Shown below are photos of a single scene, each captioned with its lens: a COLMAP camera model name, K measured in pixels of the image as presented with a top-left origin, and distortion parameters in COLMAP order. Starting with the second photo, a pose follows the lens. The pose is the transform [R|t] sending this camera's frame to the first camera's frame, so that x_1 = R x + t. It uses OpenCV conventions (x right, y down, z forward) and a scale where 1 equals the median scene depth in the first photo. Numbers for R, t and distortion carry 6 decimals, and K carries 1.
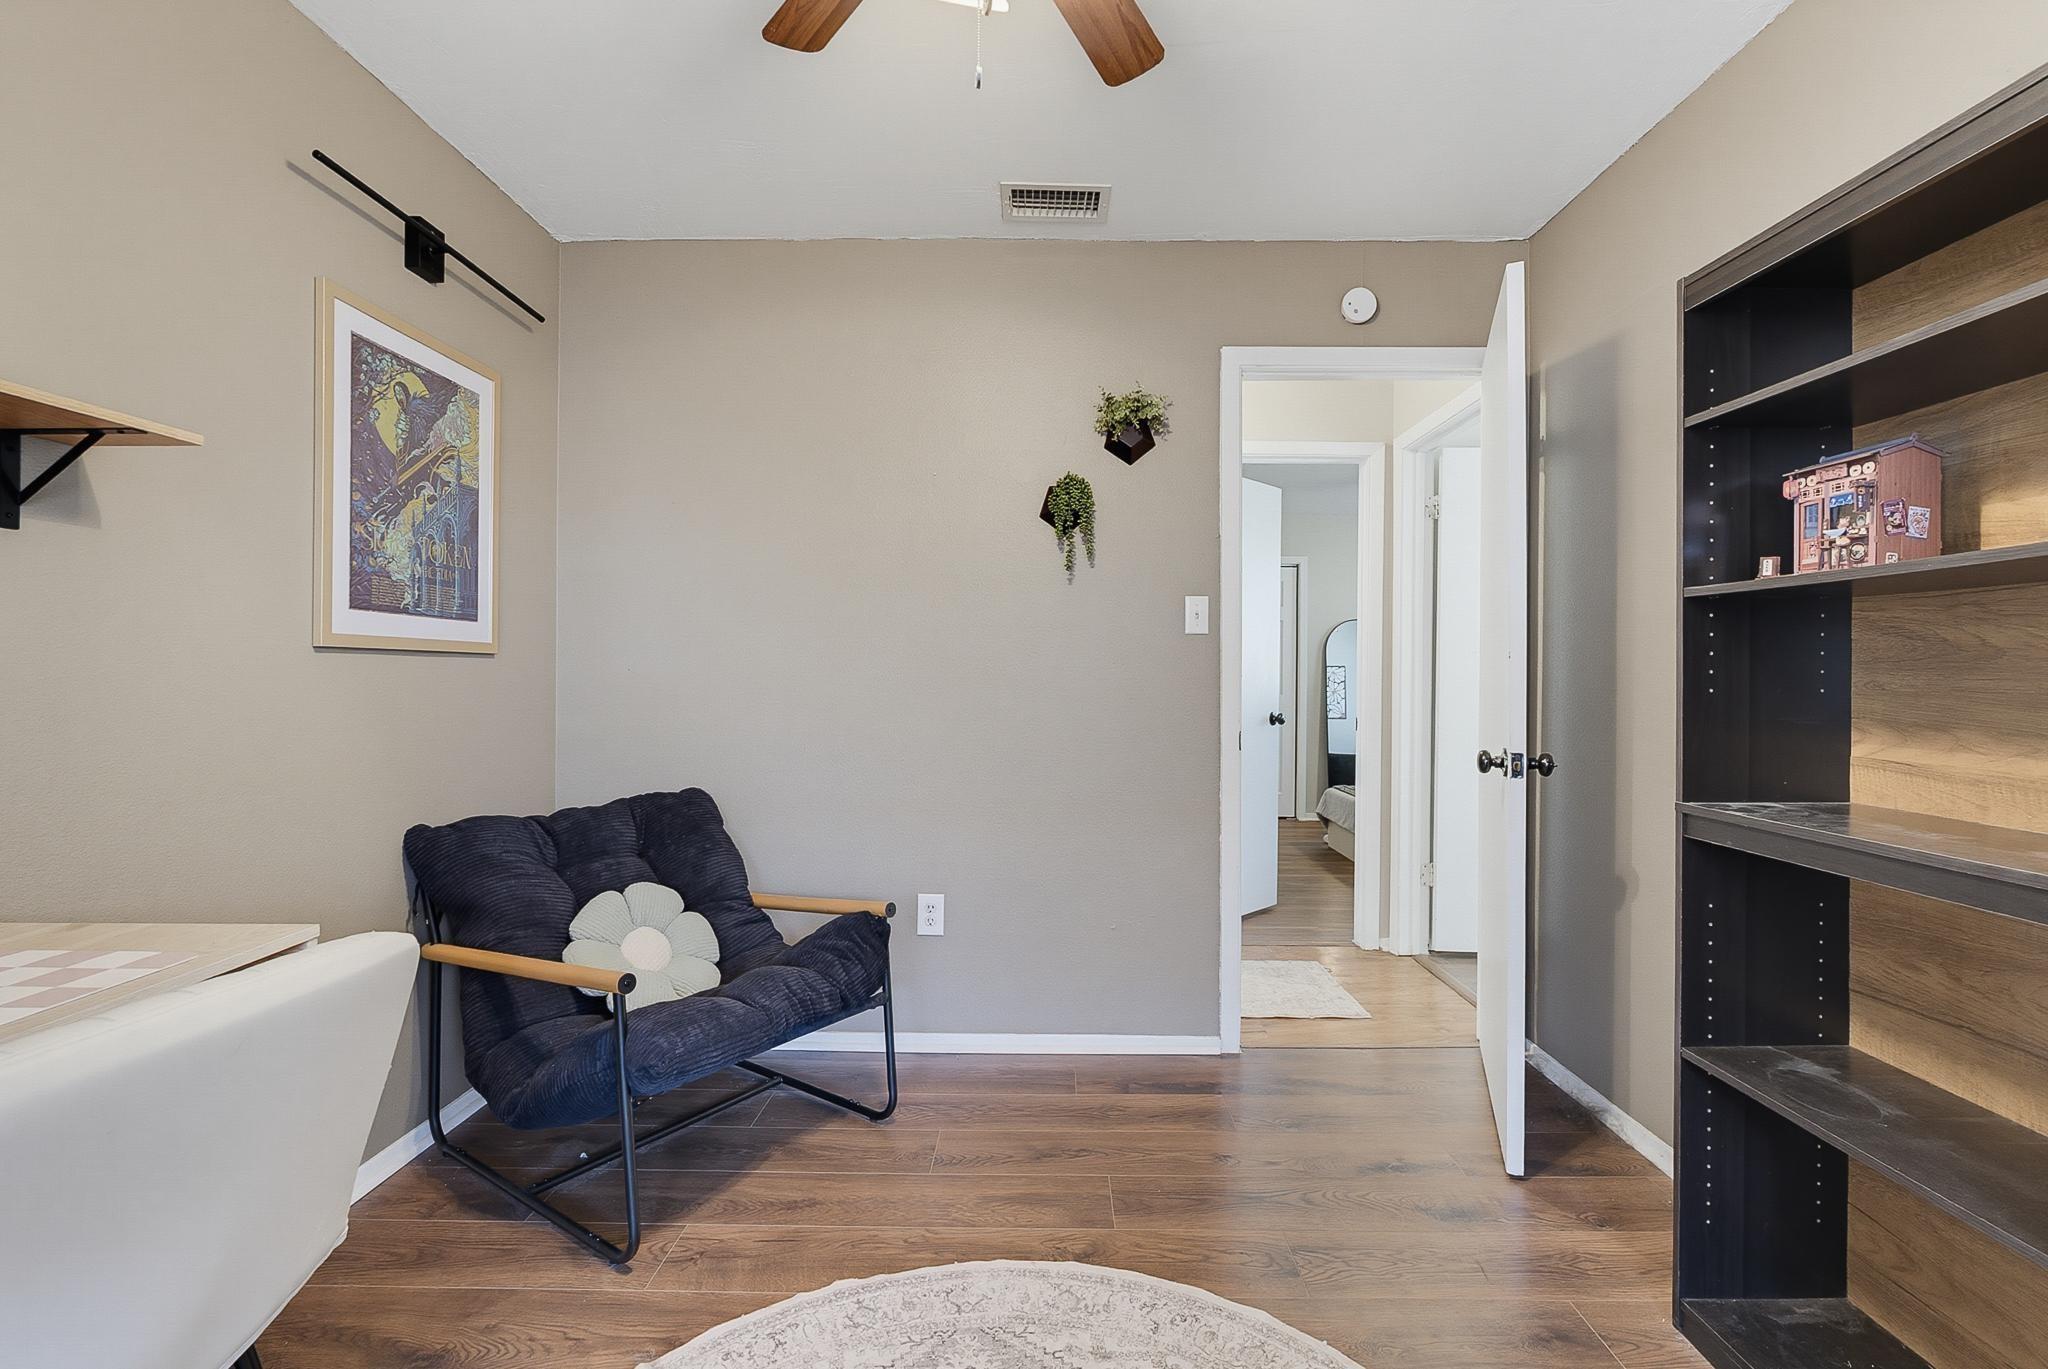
lens RADIAL K [[939.0, 0, 1036.5], [0, 939.0, 683.5], [0, 0, 1]] dist [0.001242, 0.000122]
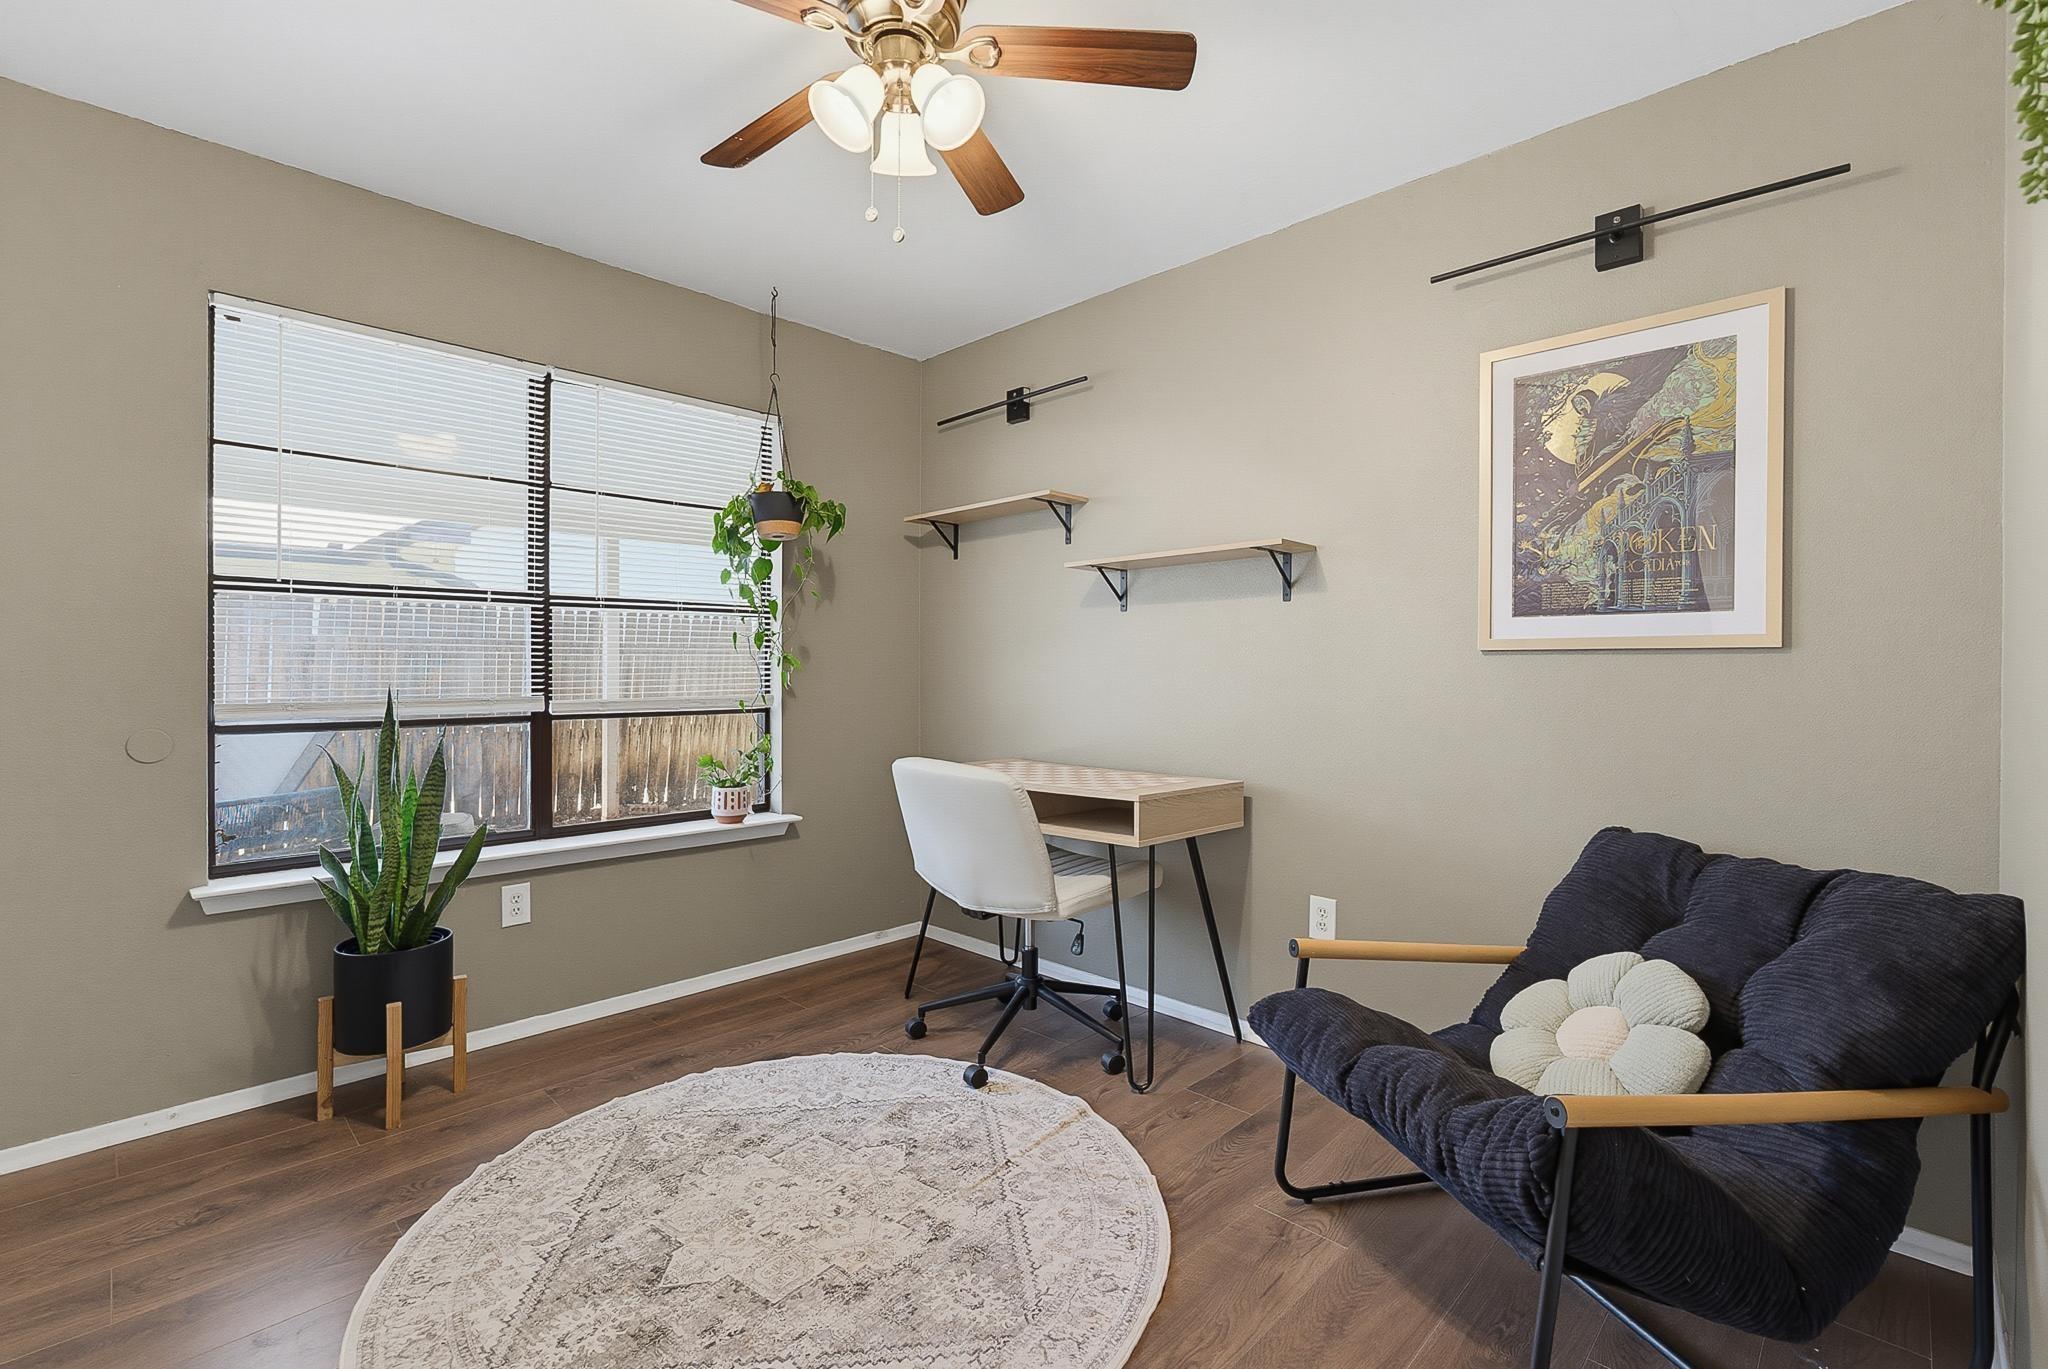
lens RADIAL K [[939.0, 0, 1037.9], [0, 939.0, 671.6], [0, 0, 1]] dist [0.001242, 0.000122]
pose [[-0.694061, -0.009137, -0.719858, 0.475822], [-0.014793, 0.999889, 0.001571, -0.004138], [0.719764, 0.011739, -0.694120, 1.272214]]
